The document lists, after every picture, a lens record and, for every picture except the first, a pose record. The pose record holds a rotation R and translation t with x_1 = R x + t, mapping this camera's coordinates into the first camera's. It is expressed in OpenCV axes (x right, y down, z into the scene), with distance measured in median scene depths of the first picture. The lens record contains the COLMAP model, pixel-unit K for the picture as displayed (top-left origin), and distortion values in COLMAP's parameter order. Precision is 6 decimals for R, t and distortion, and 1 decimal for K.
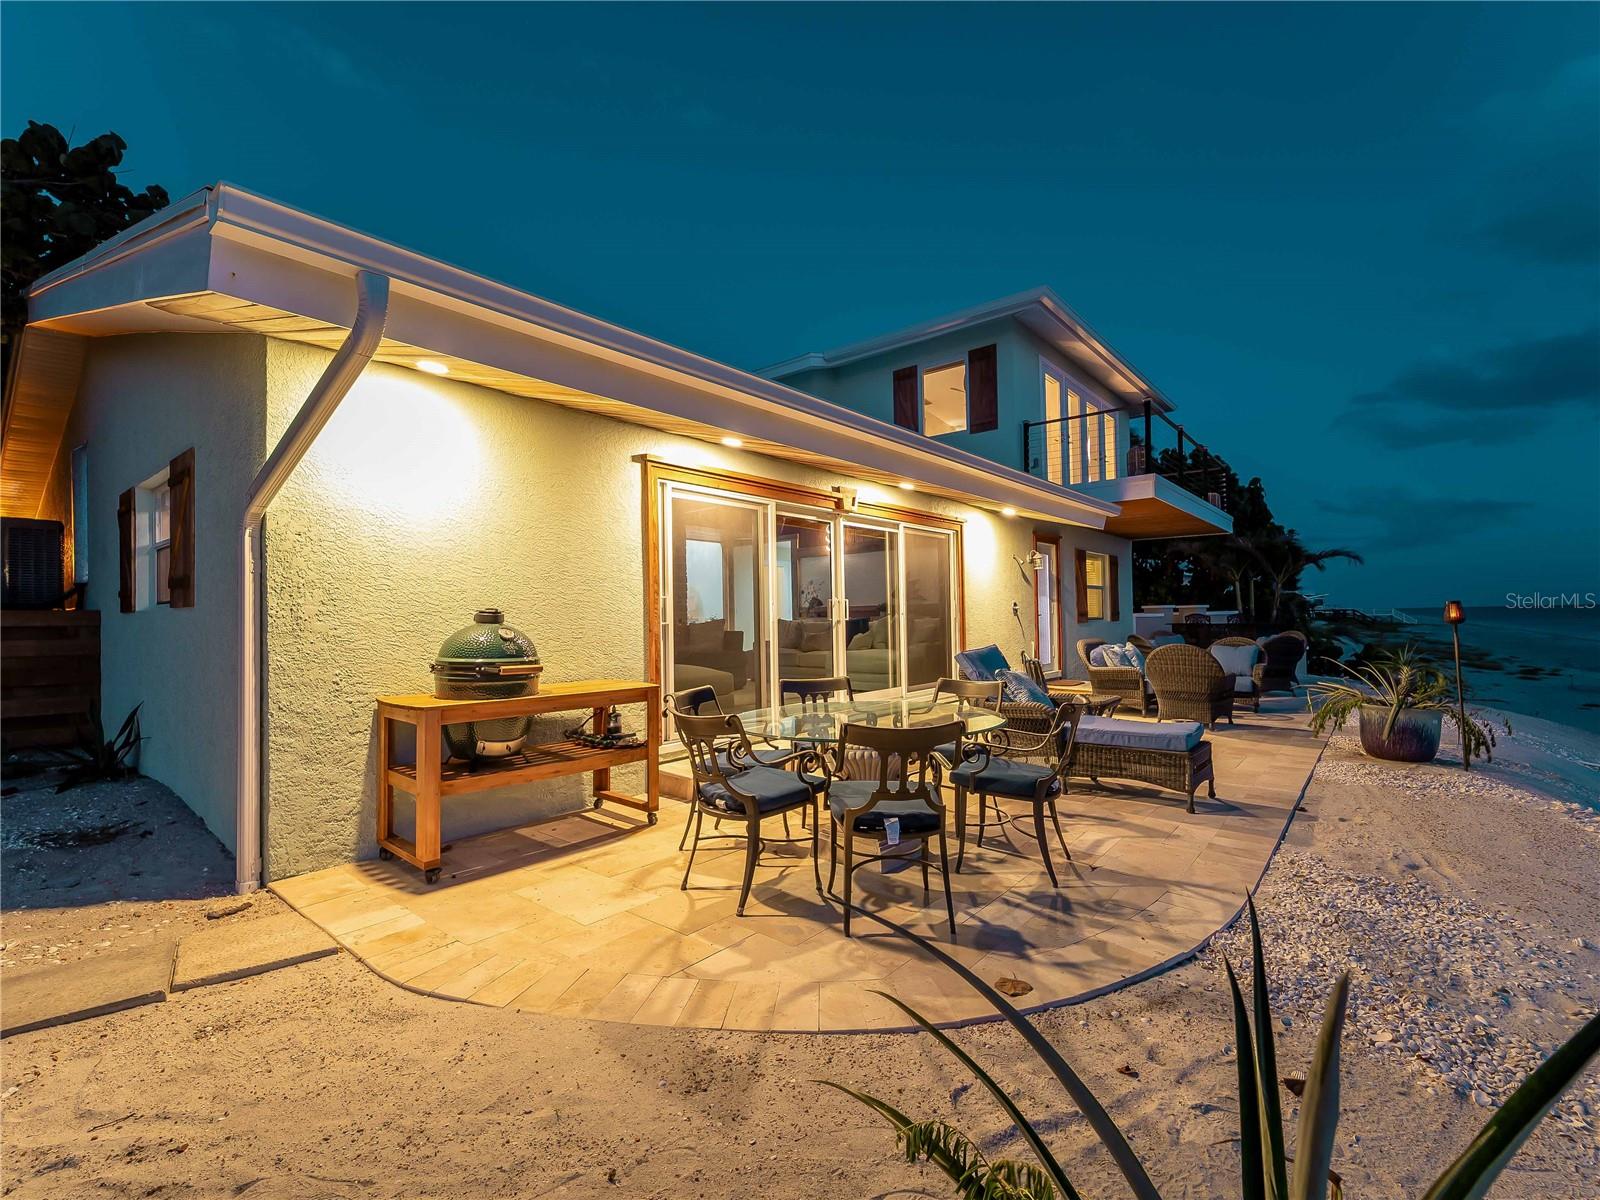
lens RADIAL K [[736.0, 0, 800.0], [0, 736.0, 600.0], [0, 0, 1]] dist [0.000200, -0.000256]
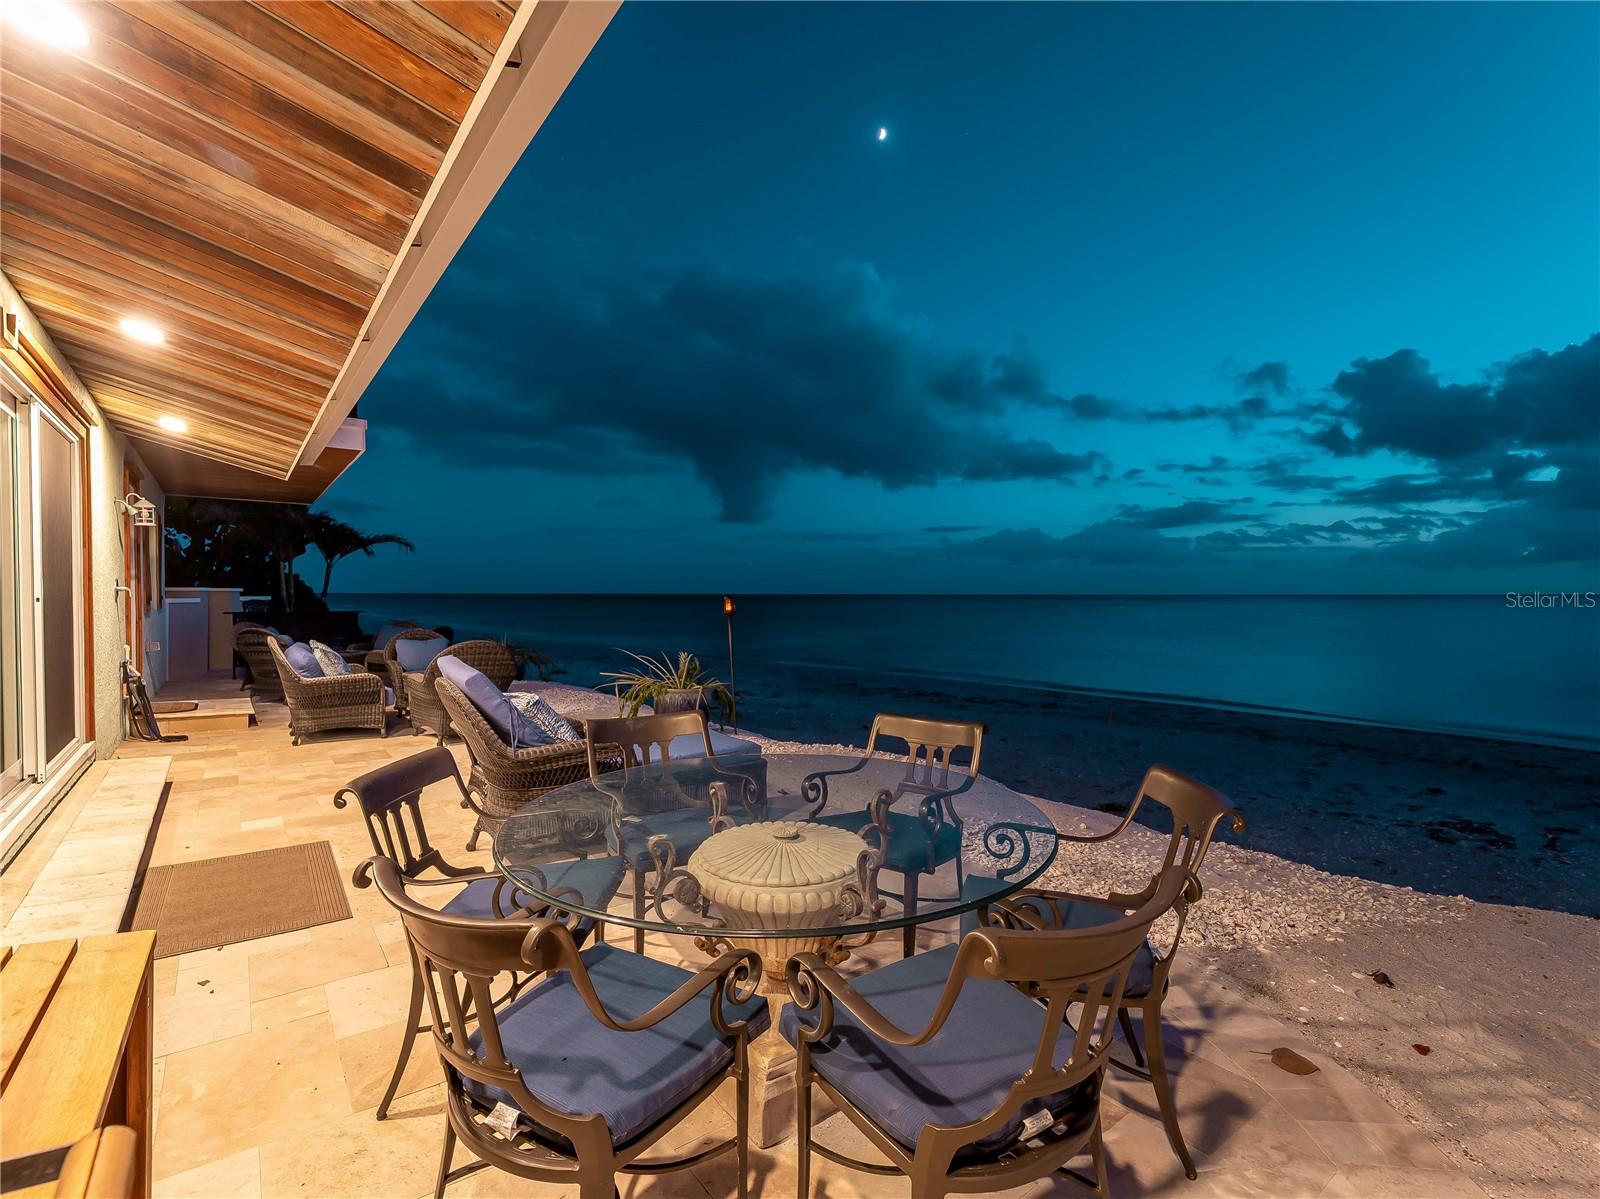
lens RADIAL K [[764.3, 0, 800.0], [0, 764.3, 599.5], [0, 0, 1]] dist [-0.001728, -0.000466]
pose [[0.224637, 0.010554, 0.974385, -0.225450], [-0.029978, 0.999543, -0.003916, 0.006307], [-0.973981, -0.028330, 0.224851, 0.444860]]
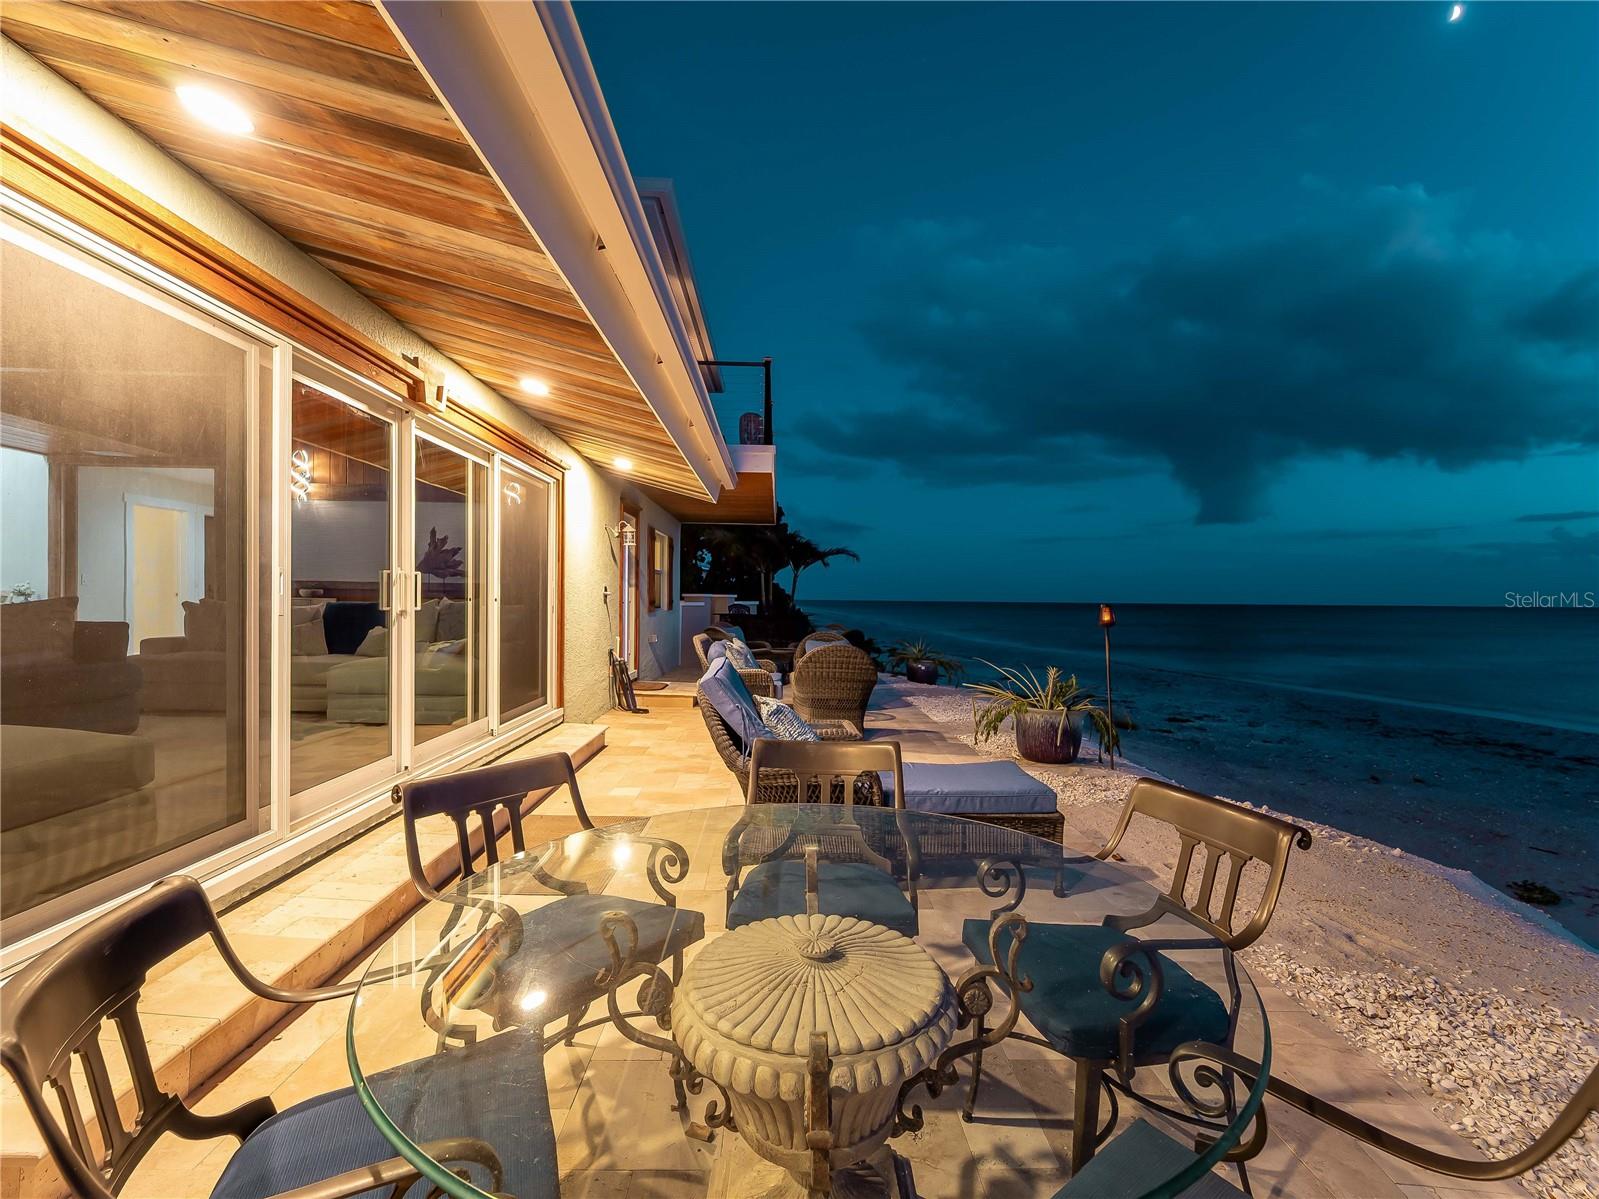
lens RADIAL K [[735.6, 0, 799.5], [0, 735.6, 599.5], [0, 0, 1]] dist [0.000200, -0.000256]
pose [[0.748924, 0.025487, 0.662166, -0.078943], [-0.039976, 0.999178, 0.006755, 0.004228], [-0.661449, -0.031530, 0.749327, 0.381116]]
